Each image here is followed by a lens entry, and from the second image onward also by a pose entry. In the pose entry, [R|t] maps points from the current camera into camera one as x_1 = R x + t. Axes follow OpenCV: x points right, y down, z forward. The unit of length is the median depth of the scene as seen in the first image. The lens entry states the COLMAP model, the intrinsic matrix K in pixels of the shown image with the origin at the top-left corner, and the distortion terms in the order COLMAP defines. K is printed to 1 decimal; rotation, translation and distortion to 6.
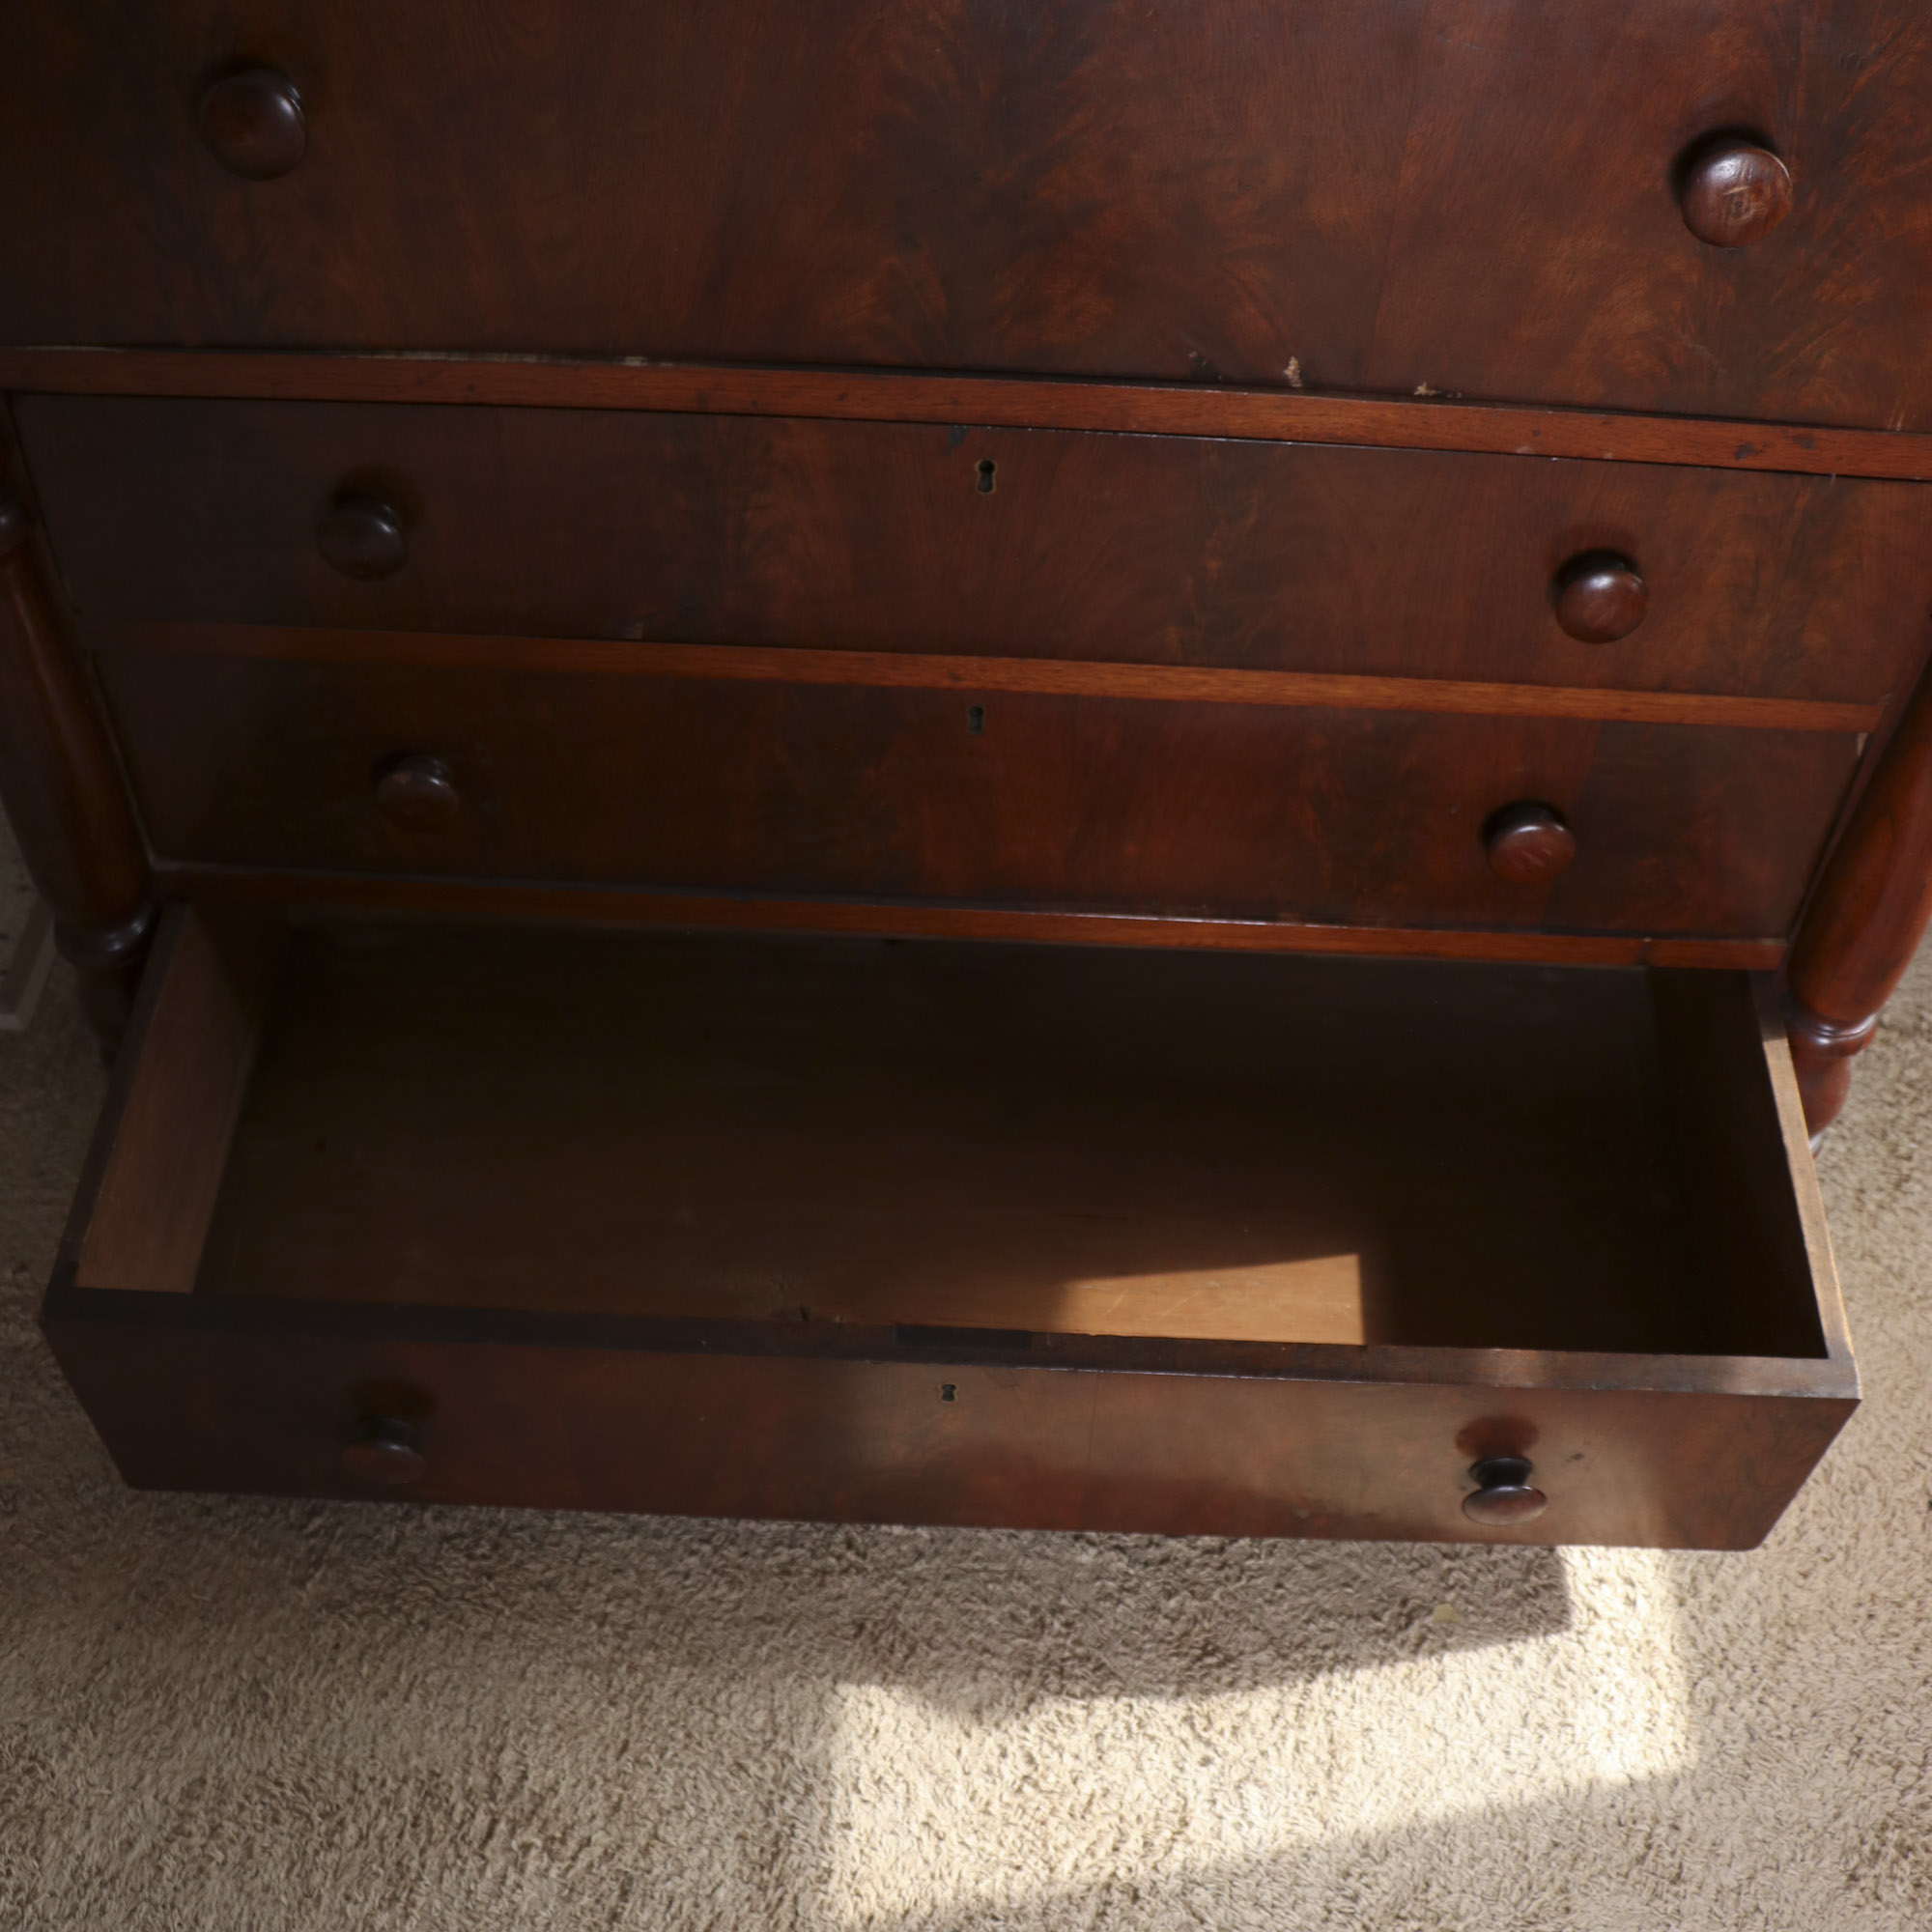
lens RADIAL K [[2323.7, 0, 979.4], [0, 2323.7, 974.2], [0, 0, 1]] dist [-0.125510, 0.000000]
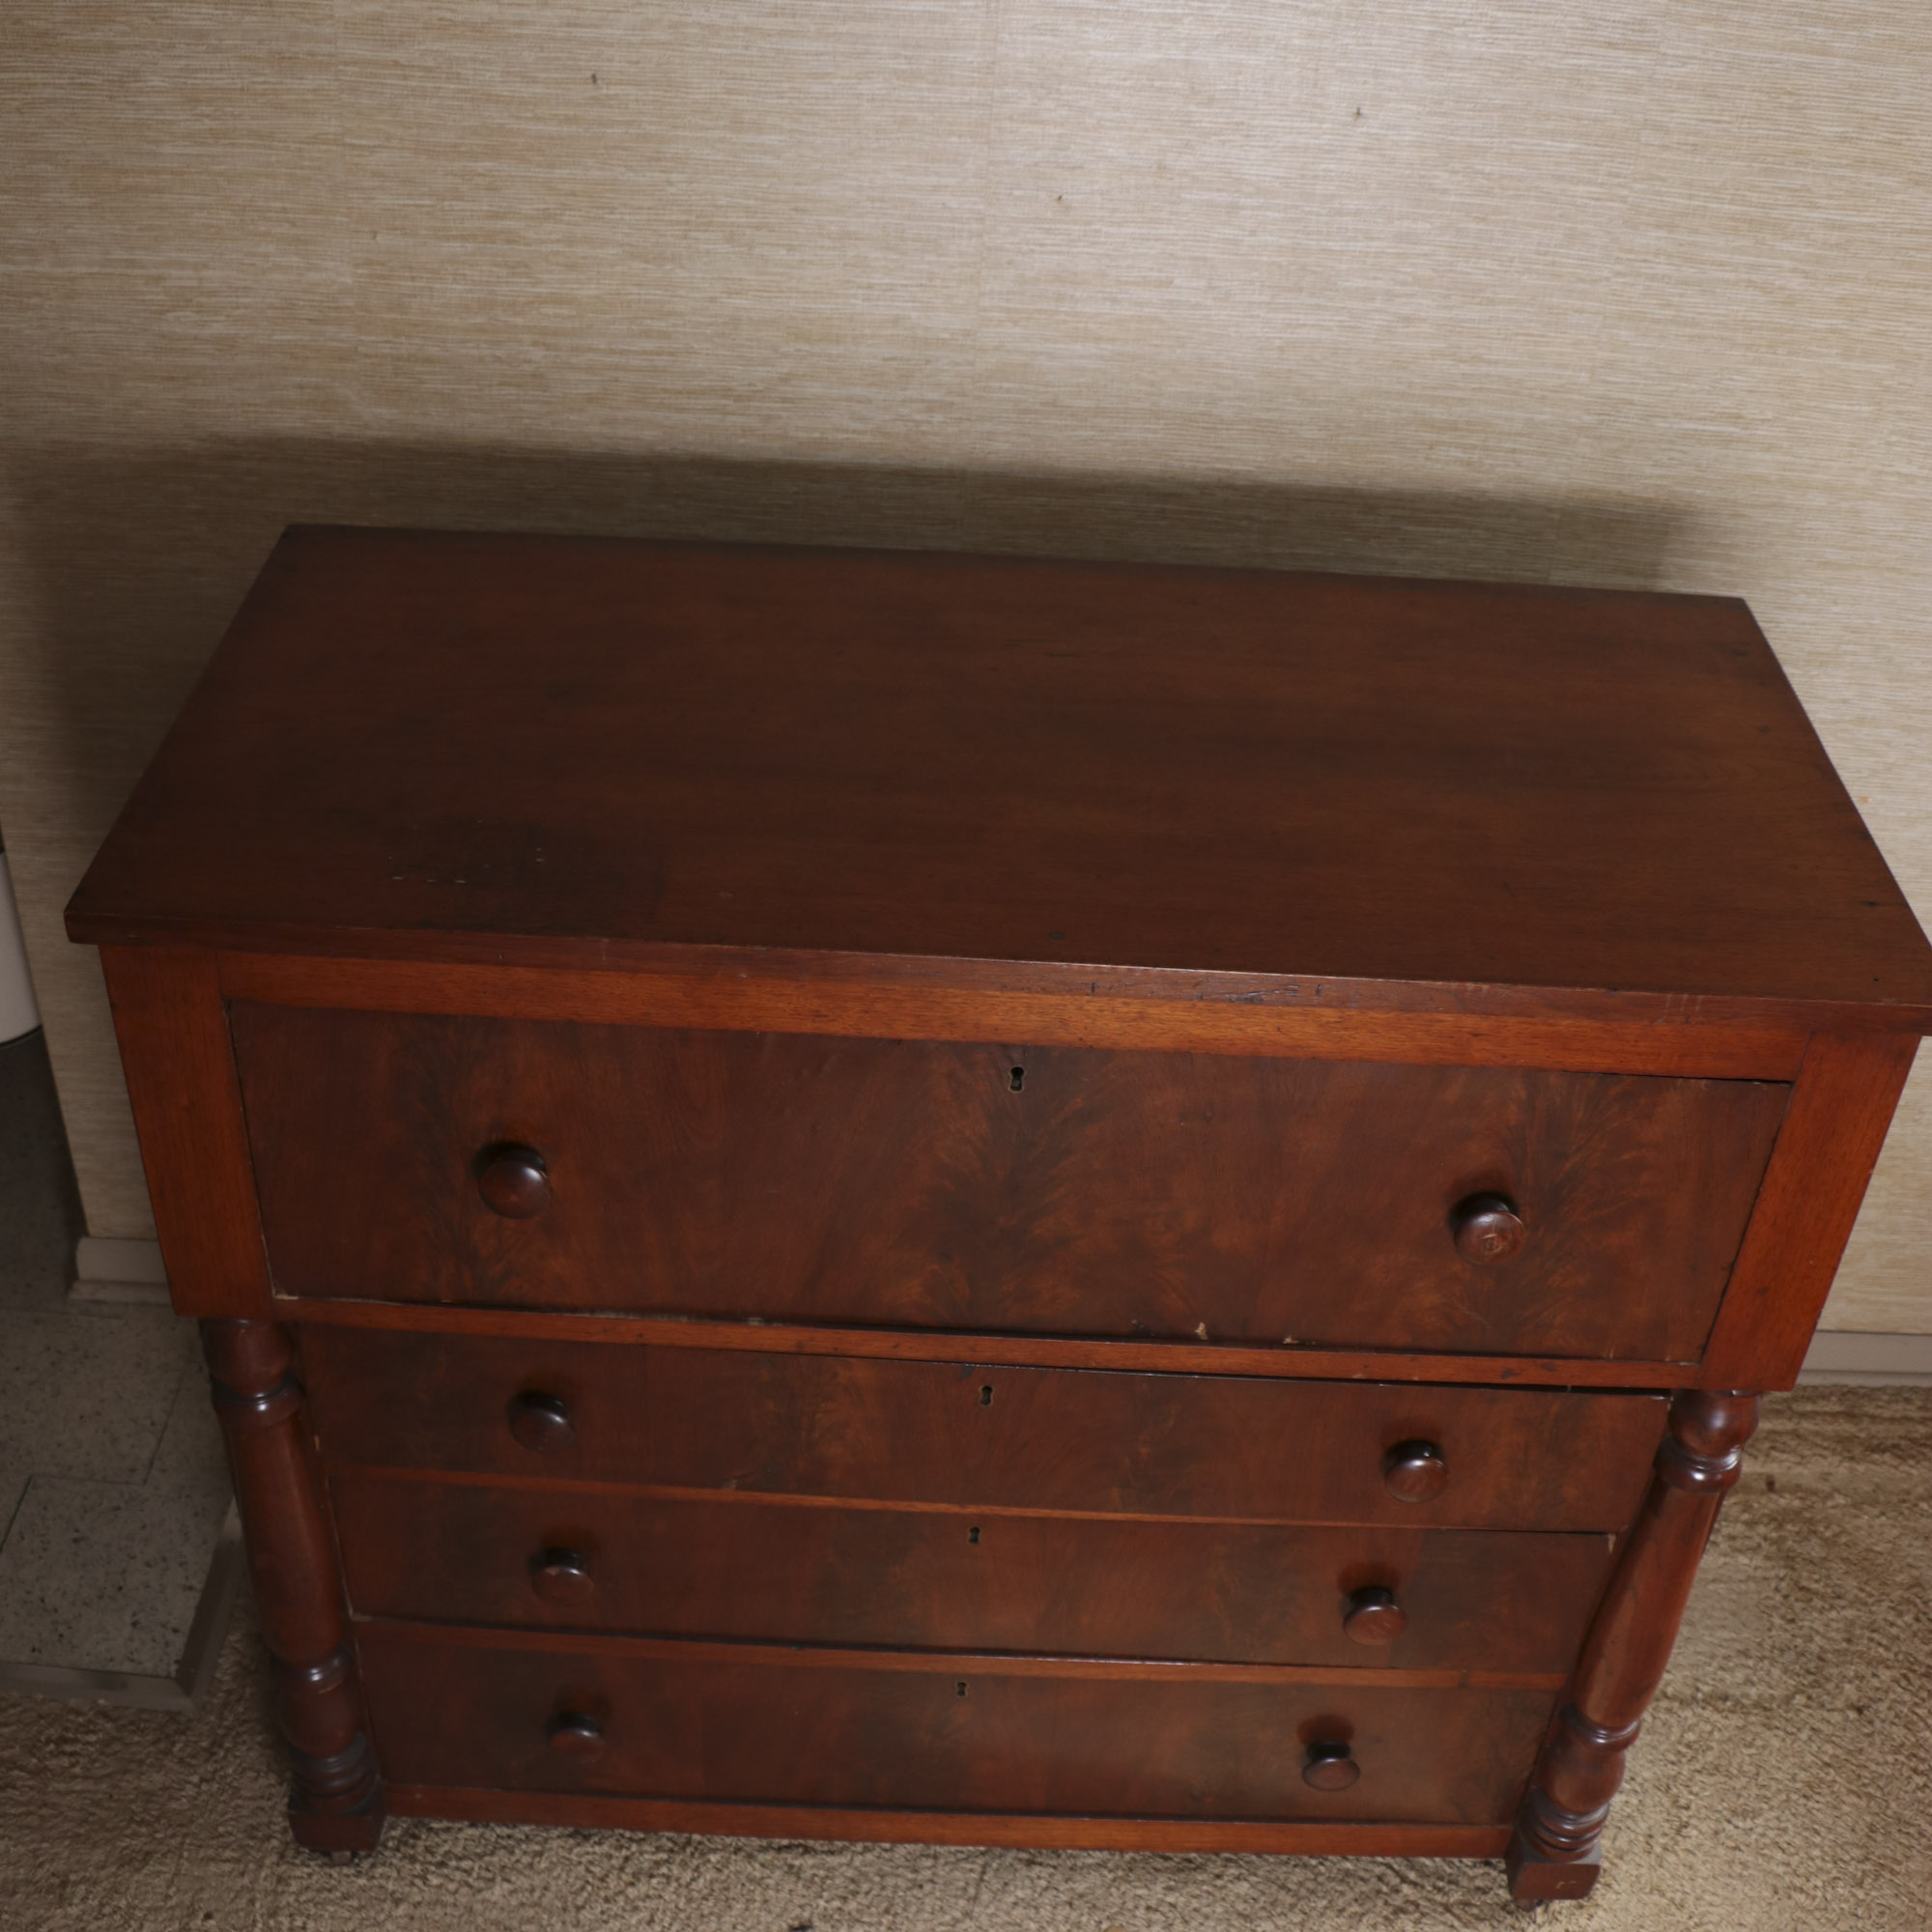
lens RADIAL K [[2323.7, 0, 961.4], [0, 2323.7, 965.2], [0, 0, 1]] dist [-0.125510, 0.000000]
pose [[0.999255, 0.005241, 0.038248, -0.075374], [0.003210, 0.976031, -0.217607, -0.165254], [-0.038472, 0.217568, 0.975287, -0.493946]]
